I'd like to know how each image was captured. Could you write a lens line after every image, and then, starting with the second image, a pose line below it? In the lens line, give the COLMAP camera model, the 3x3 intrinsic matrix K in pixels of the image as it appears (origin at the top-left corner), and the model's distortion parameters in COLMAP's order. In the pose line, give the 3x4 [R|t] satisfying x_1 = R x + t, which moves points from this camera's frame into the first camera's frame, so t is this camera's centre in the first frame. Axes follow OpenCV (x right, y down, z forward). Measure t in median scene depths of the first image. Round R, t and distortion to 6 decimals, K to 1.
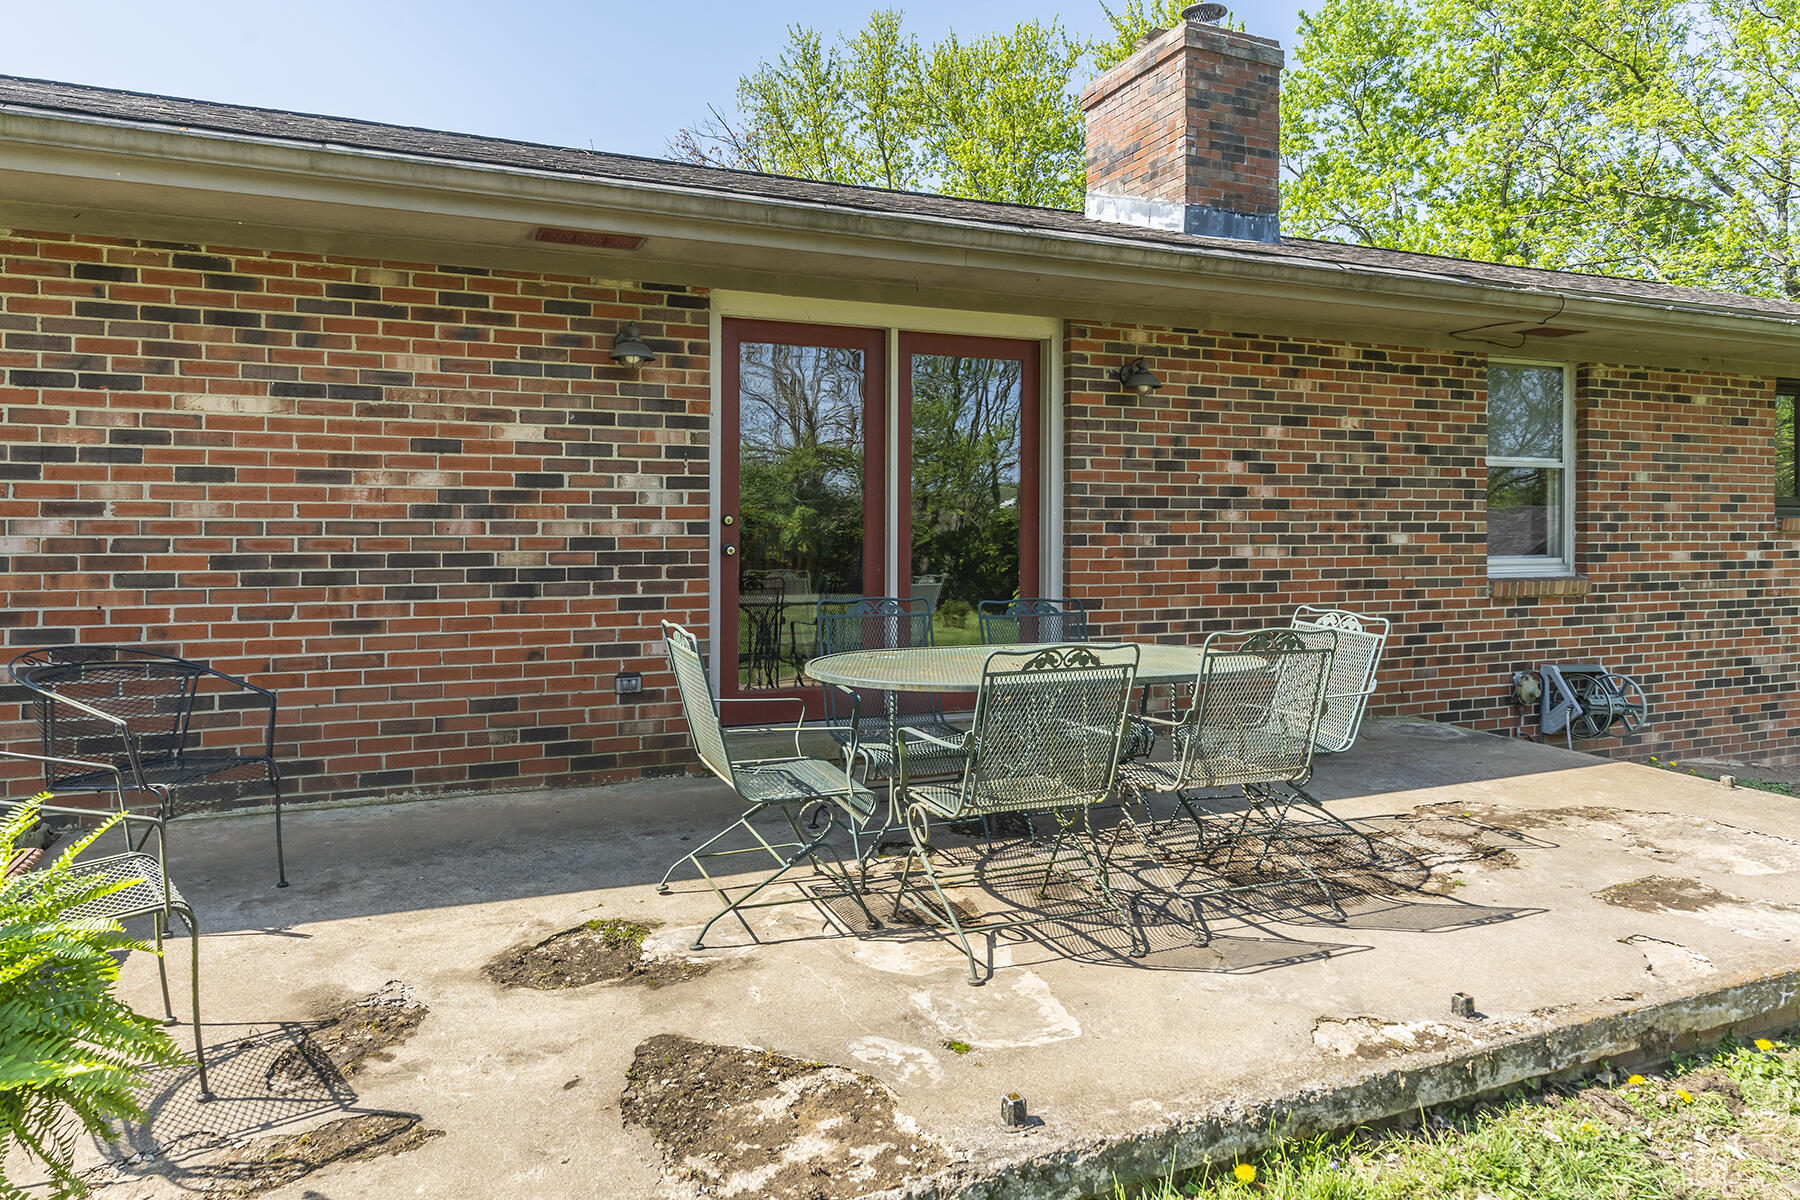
lens RADIAL K [[1079.5, 0, 927.8], [0, 1079.5, 543.7], [0, 0, 1]] dist [-0.001503, 0.000330]
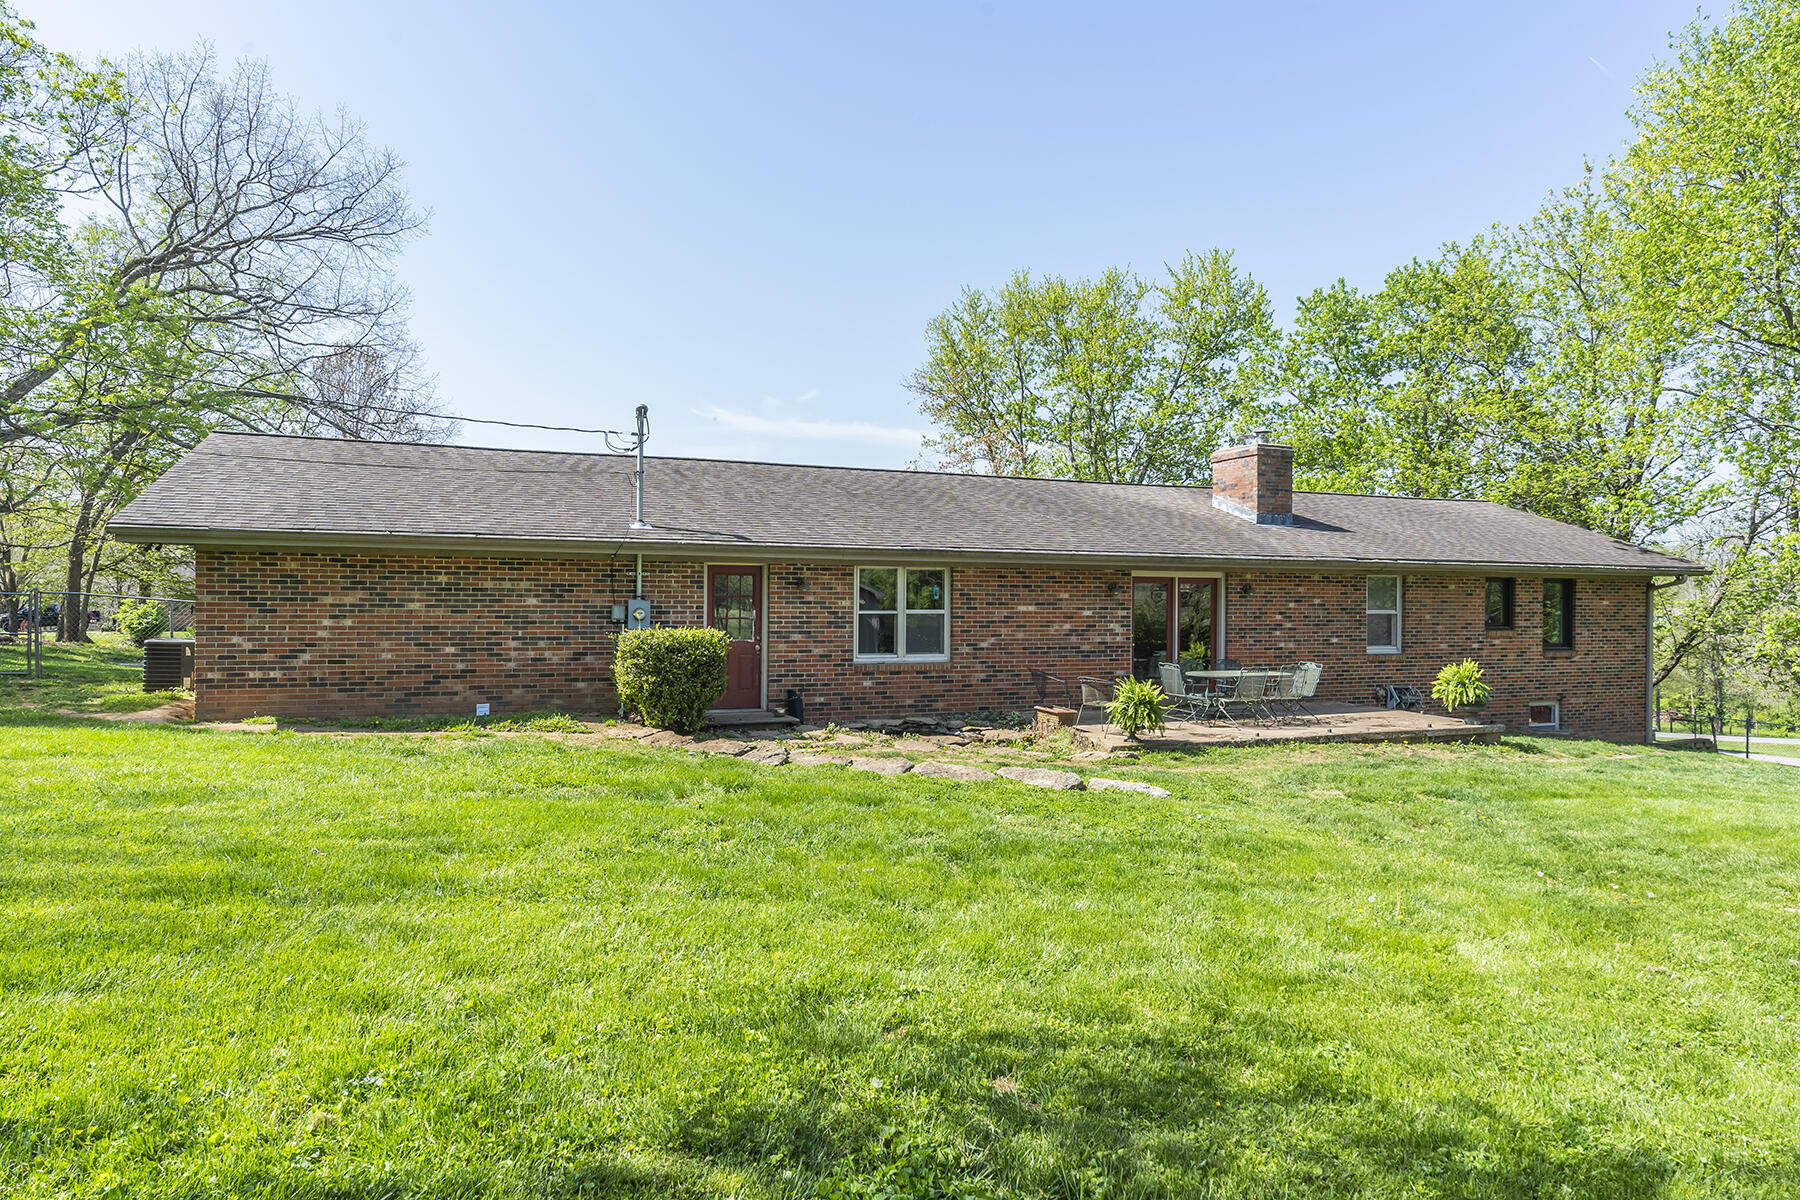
lens RADIAL K [[1079.5, 0, 895.1], [0, 1079.5, 603.5], [0, 0, 1]] dist [-0.001503, 0.000330]
pose [[0.999781, 0.006881, -0.019763, -0.677857], [-0.006946, 0.999971, -0.003237, -0.084356], [0.019740, 0.003374, 0.999799, -1.898391]]
